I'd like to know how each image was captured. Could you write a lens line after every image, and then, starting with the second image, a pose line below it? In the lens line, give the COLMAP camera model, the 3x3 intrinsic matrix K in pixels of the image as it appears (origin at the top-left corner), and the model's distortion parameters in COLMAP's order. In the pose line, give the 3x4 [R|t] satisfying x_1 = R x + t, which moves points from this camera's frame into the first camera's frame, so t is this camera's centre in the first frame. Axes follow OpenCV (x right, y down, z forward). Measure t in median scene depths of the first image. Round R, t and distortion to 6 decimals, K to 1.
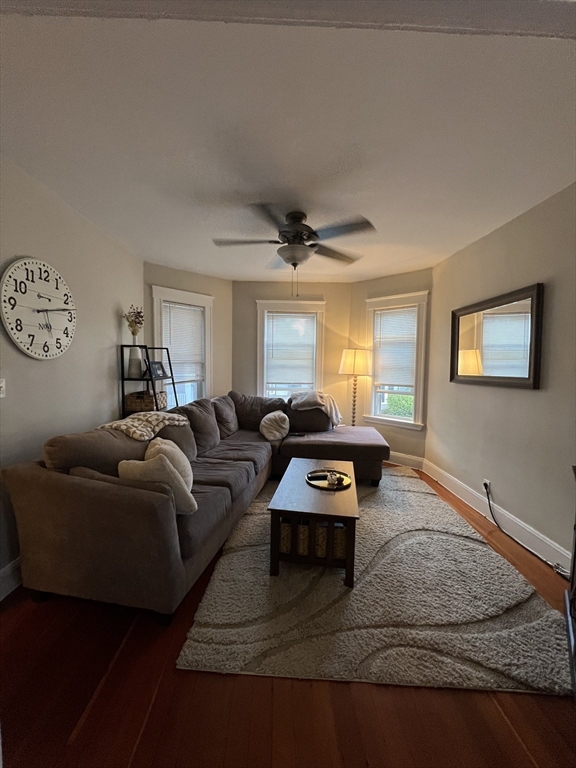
lens RADIAL K [[306.2, 0, 288.0], [0, 306.2, 384.0], [0, 0, 1]] dist [-0.000972, 0.000139]
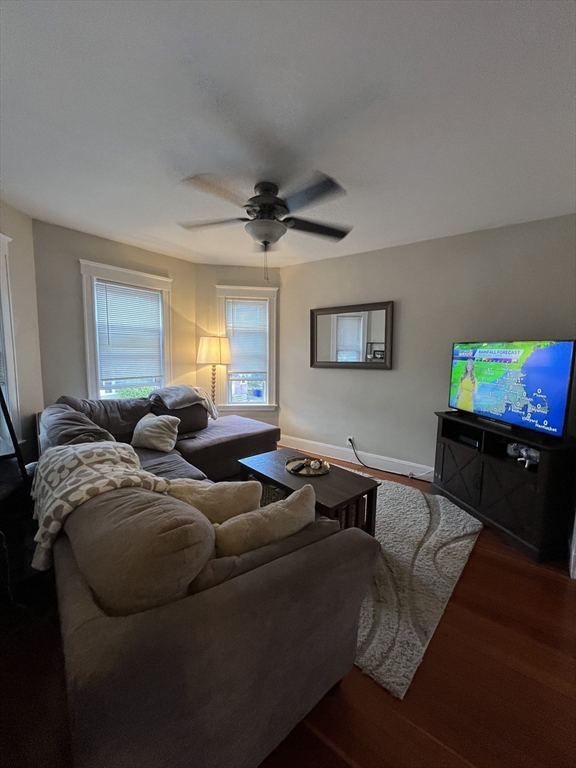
lens RADIAL K [[306.2, 0, 288.0], [0, 306.2, 384.0], [0, 0, 1]] dist [-0.000972, 0.000139]
pose [[0.628986, -0.086400, 0.772601, -0.408338], [0.048161, 0.996227, 0.072199, -0.027698], [-0.775924, -0.008203, 0.630774, 0.236667]]
